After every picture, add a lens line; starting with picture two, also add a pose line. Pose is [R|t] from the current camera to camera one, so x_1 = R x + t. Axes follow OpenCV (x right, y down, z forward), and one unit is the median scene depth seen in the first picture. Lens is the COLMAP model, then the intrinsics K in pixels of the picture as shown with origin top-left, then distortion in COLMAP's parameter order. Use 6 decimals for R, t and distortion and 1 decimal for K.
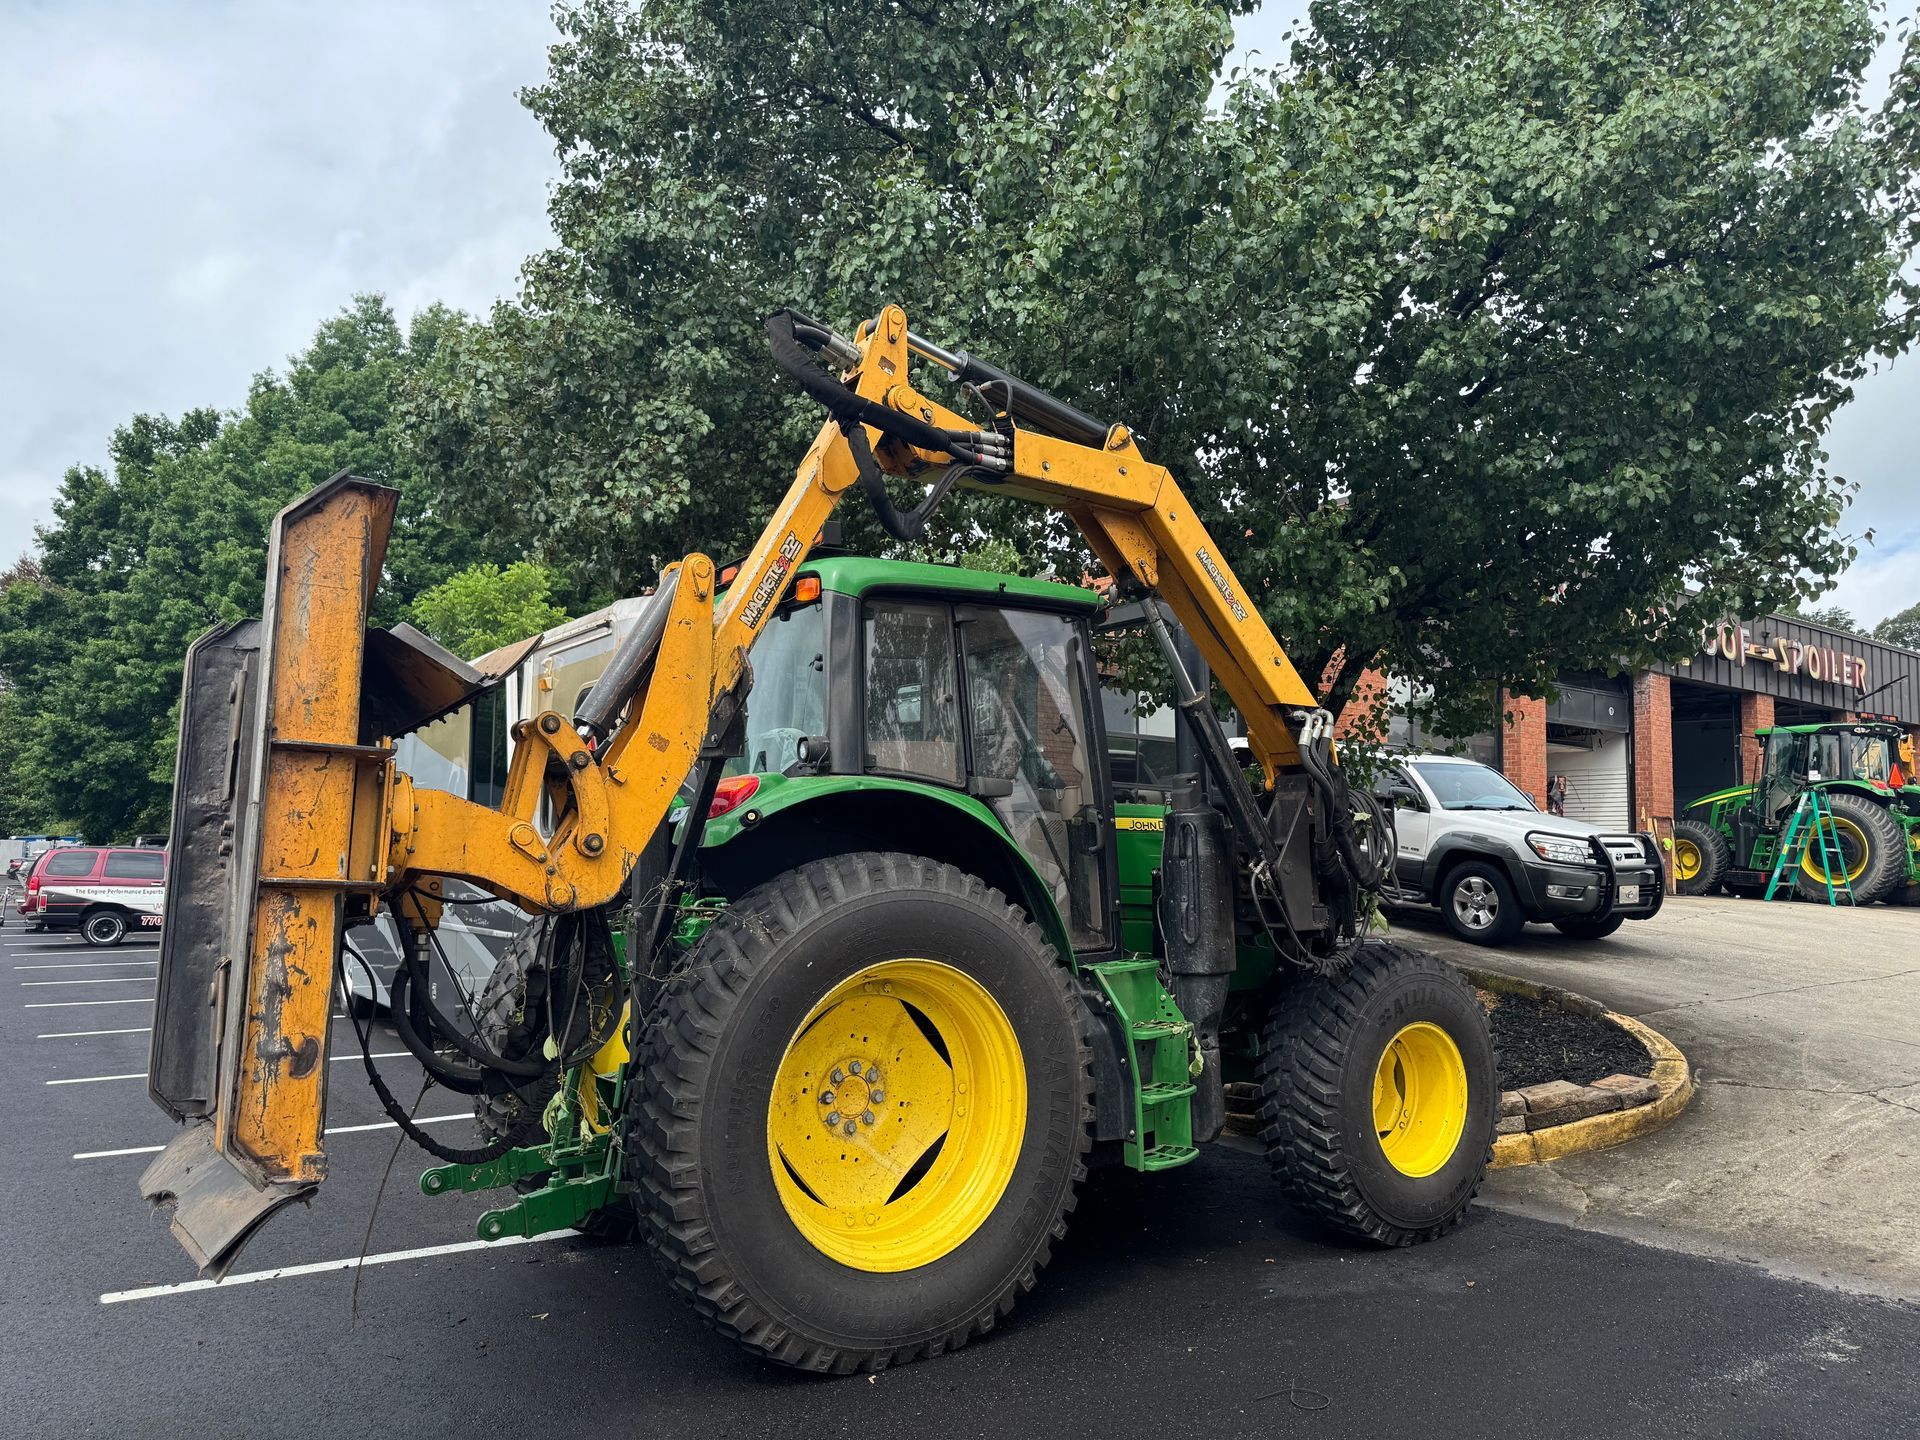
lens RADIAL K [[1357.0, 0, 966.2], [0, 1357.0, 720.3], [0, 0, 1]] dist [0.008109, -0.010808]
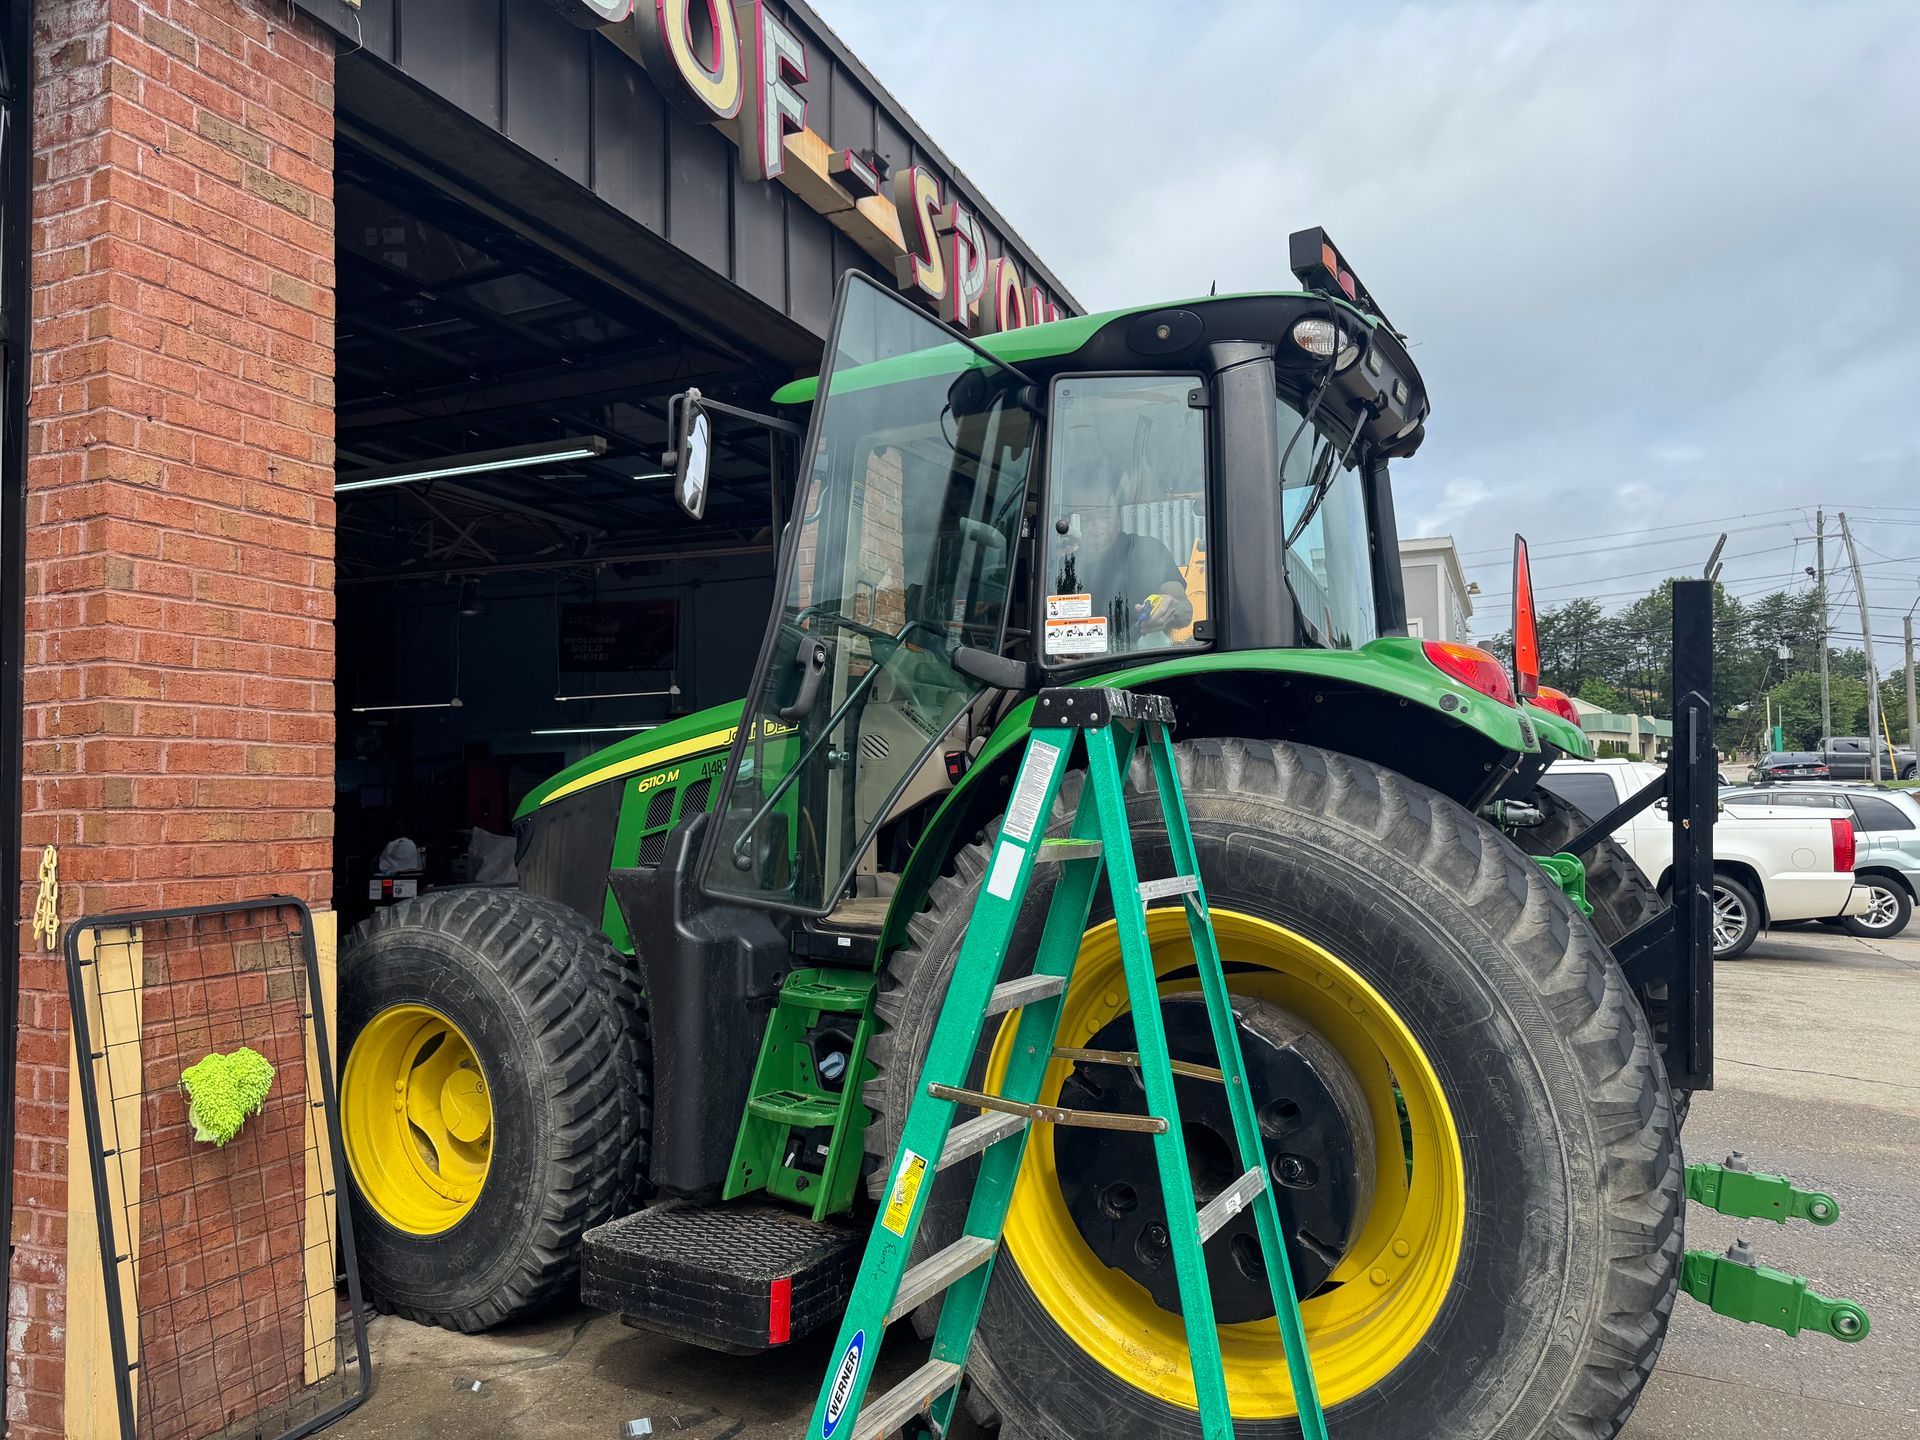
lens RADIAL K [[1357.0, 0, 969.6], [0, 1357.0, 735.4], [0, 0, 1]] dist [0.008109, -0.010808]
pose [[0.844951, -0.018484, 0.534525, 0.537870], [-0.012728, 0.998425, 0.054647, 0.045932], [-0.534693, -0.052977, 0.843384, 0.887363]]
